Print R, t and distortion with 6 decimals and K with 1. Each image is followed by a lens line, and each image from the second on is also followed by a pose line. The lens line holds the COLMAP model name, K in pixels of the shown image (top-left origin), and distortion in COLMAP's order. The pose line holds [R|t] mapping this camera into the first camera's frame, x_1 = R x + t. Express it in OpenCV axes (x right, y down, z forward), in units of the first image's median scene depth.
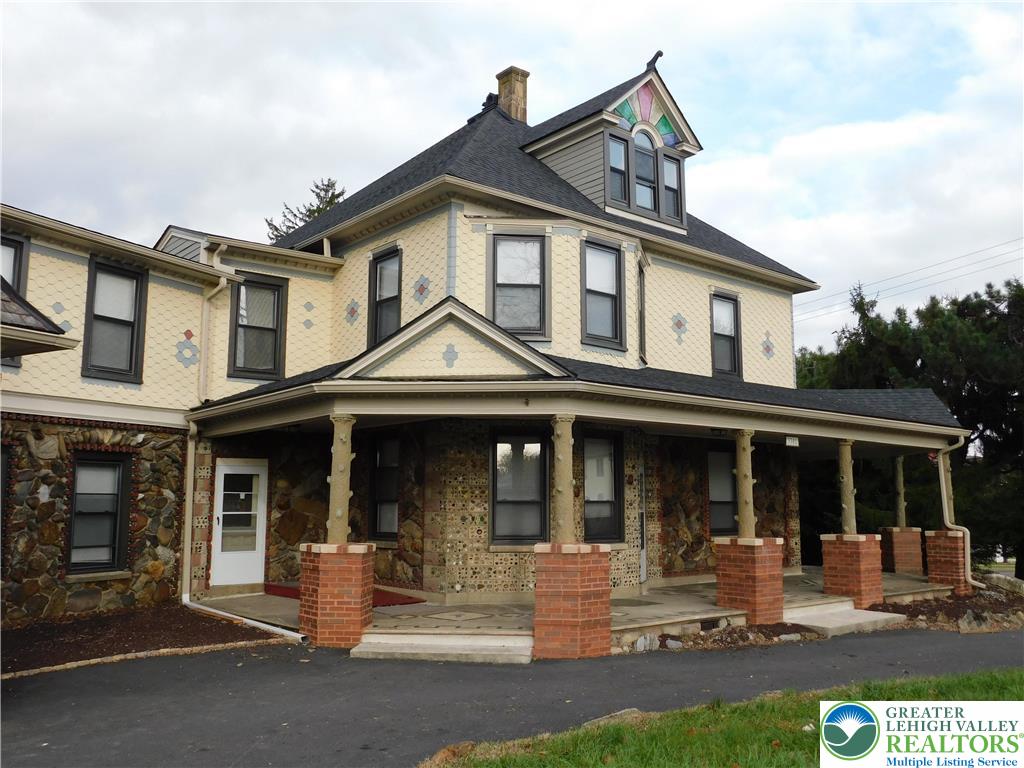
lens RADIAL K [[890.2, 0, 512.0], [0, 890.2, 384.0], [0, 0, 1]] dist [-0.011155, 0.005292]
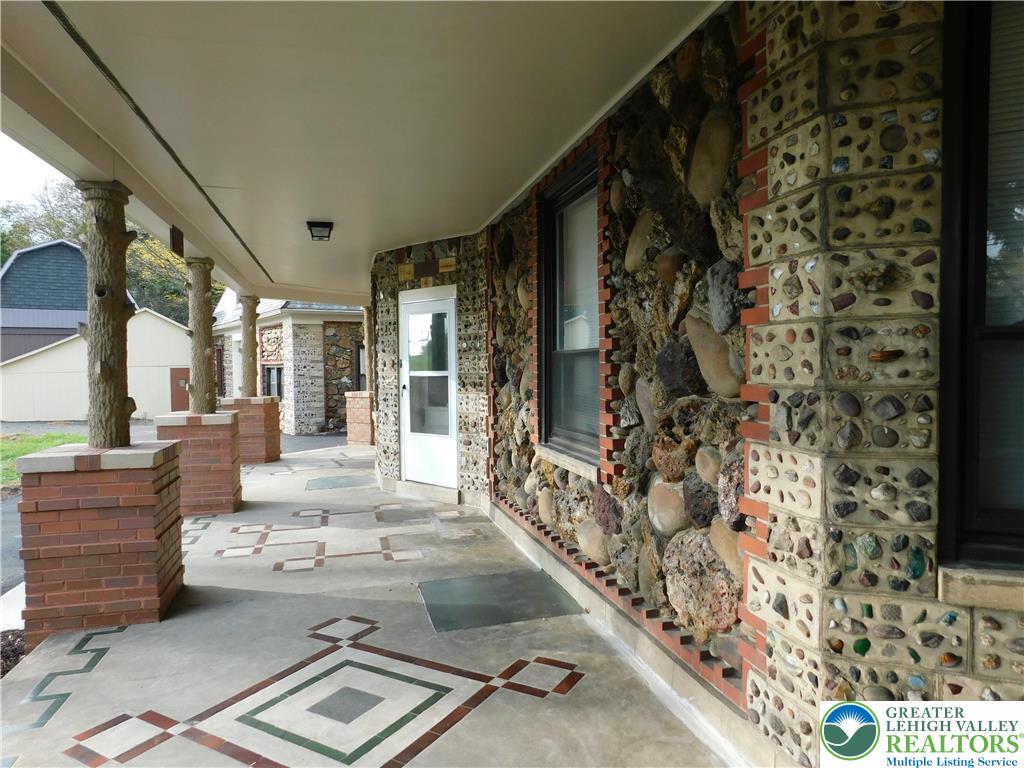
lens RADIAL K [[675.5, 0, 511.9], [0, 675.5, 381.7], [0, 0, 1]] dist [-0.070848, 0.053599]
pose [[-0.435898, 0.026152, -0.899616, 0.620319], [0.133617, 0.990381, -0.035952, 0.196078], [0.890022, -0.135875, -0.435199, 1.425251]]
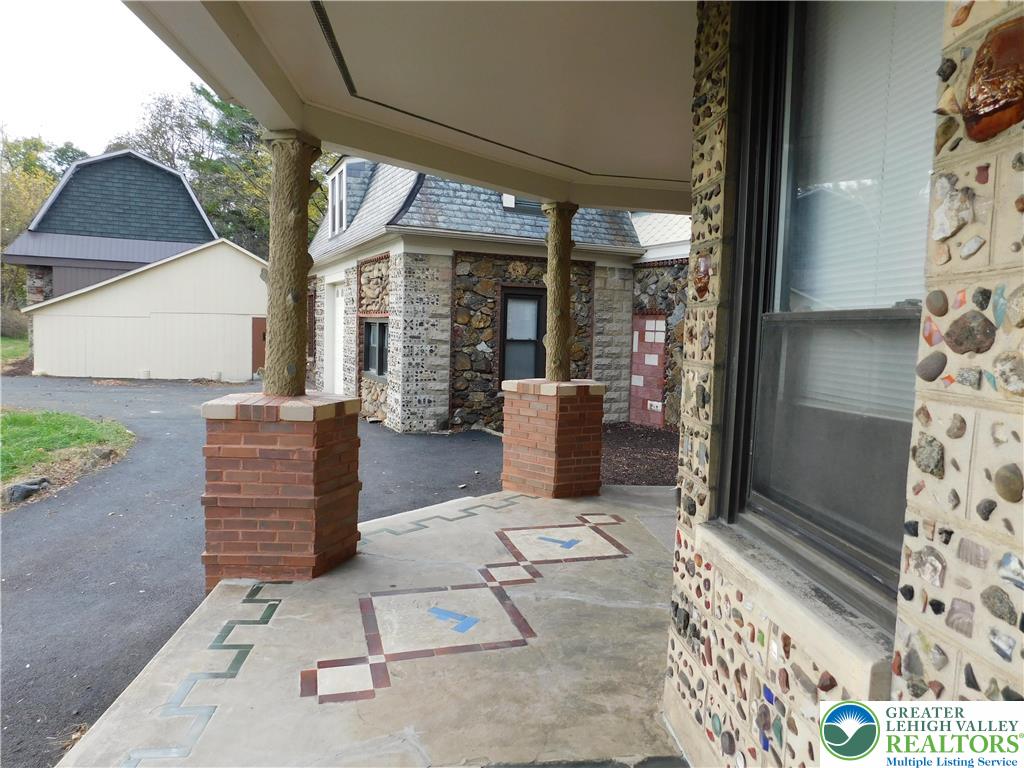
lens RADIAL K [[675.5, 0, 511.9], [0, 675.5, 381.7], [0, 0, 1]] dist [-0.070848, 0.053599]
pose [[-0.573859, 0.045013, -0.817716, 0.240469], [0.076351, 0.997080, 0.001305, 0.145596], [0.815388, -0.061684, -0.575620, 1.069299]]
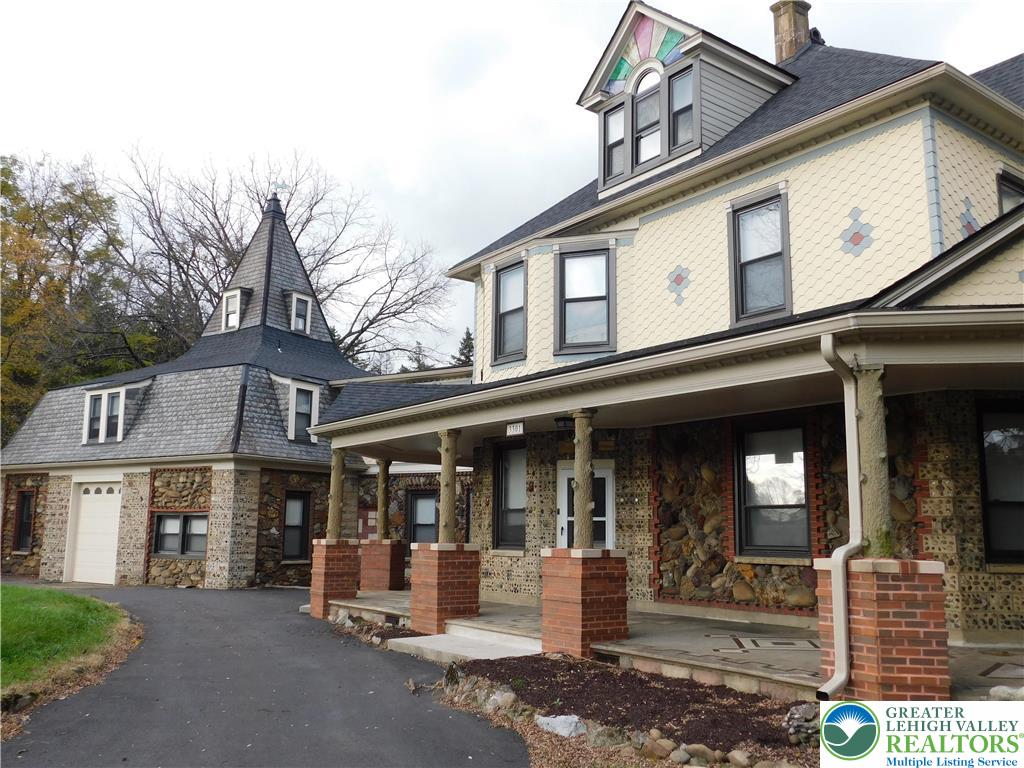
lens RADIAL K [[890.2, 0, 512.0], [0, 890.2, 384.0], [0, 0, 1]] dist [-0.011155, 0.005292]
pose [[-0.069850, -0.167841, -0.983336, 1.204944], [0.122707, 0.976812, -0.175444, 0.179000], [0.989982, -0.132917, -0.047635, 1.117689]]
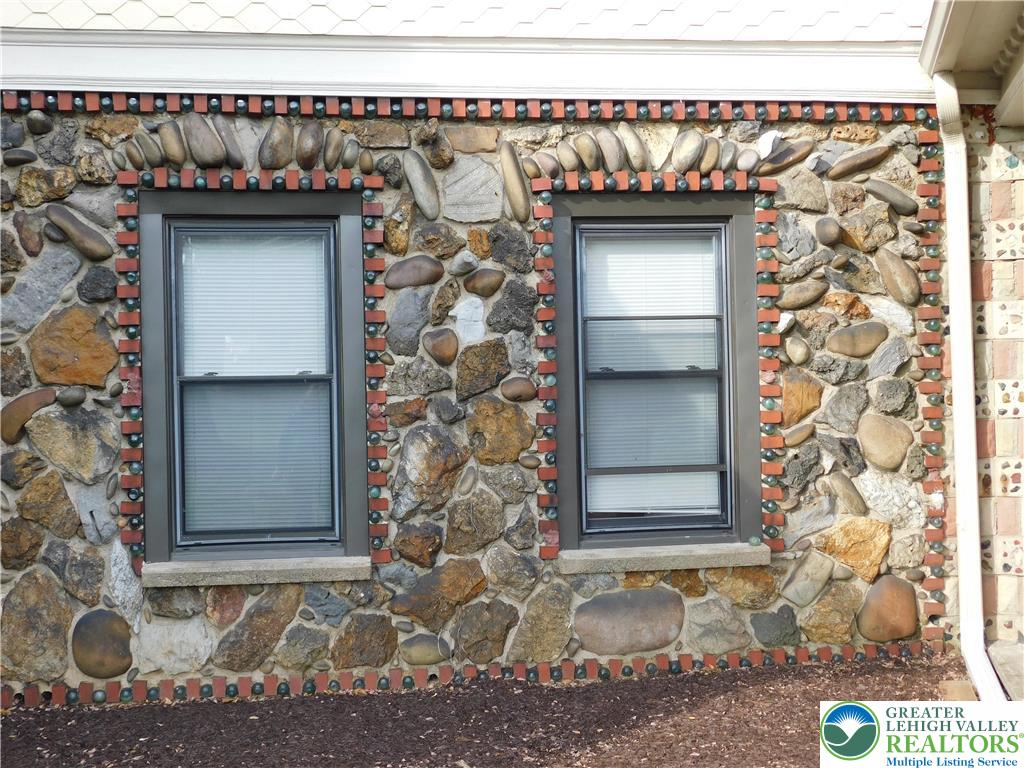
lens RADIAL K [[1342.9, 0, 512.0], [0, 1342.9, 384.0], [0, 0, 1]] dist [0.000810, 0.004973]
pose [[0.596895, -0.017821, -0.802122, -0.080681], [0.127496, 0.989157, 0.072899, 0.099939], [0.792125, -0.145780, 0.592695, 0.619200]]
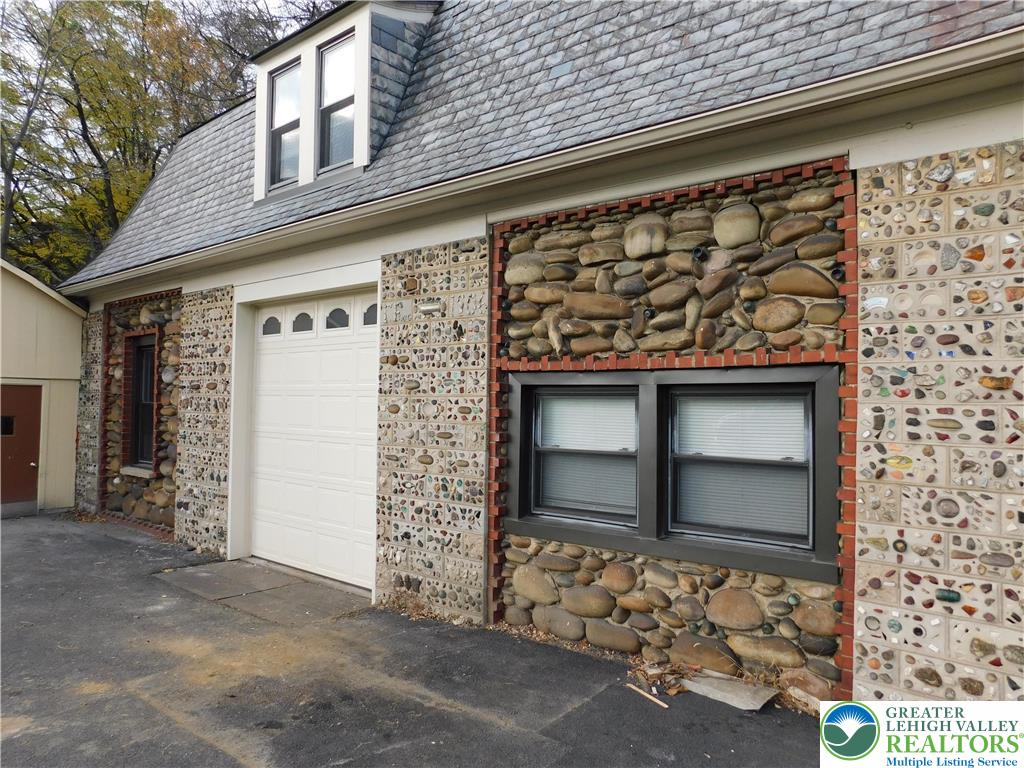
lens RADIAL K [[675.5, 0, 511.9], [0, 675.5, 381.7], [0, 0, 1]] dist [-0.070848, 0.053599]
pose [[-0.152539, -0.042030, -0.987403, -0.079799], [0.118377, 0.991125, -0.060476, 0.064025], [0.981182, -0.126111, -0.146210, 0.390862]]
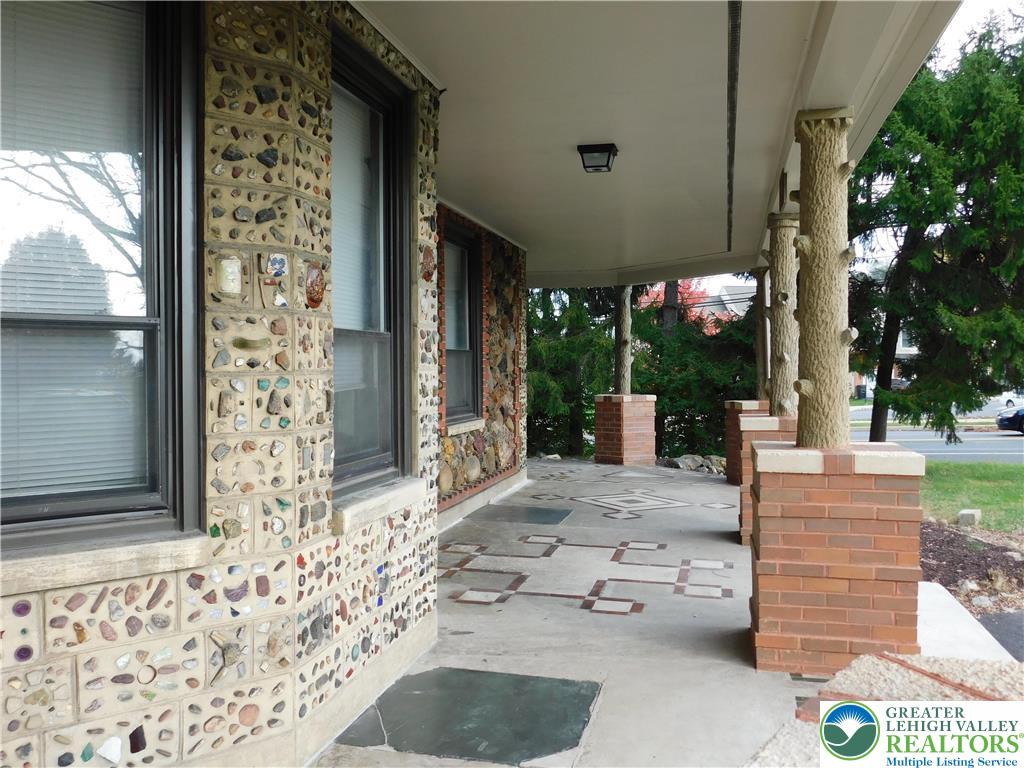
lens RADIAL K [[902.1, 0, 528.1], [0, 902.1, 379.7], [0, 0, 1]] dist [0.068788, 0.001919]
pose [[0.794785, -0.010235, 0.606805, -0.027504], [-0.080310, 0.989291, 0.121875, 0.113556], [-0.601554, -0.145597, 0.785452, 0.788851]]
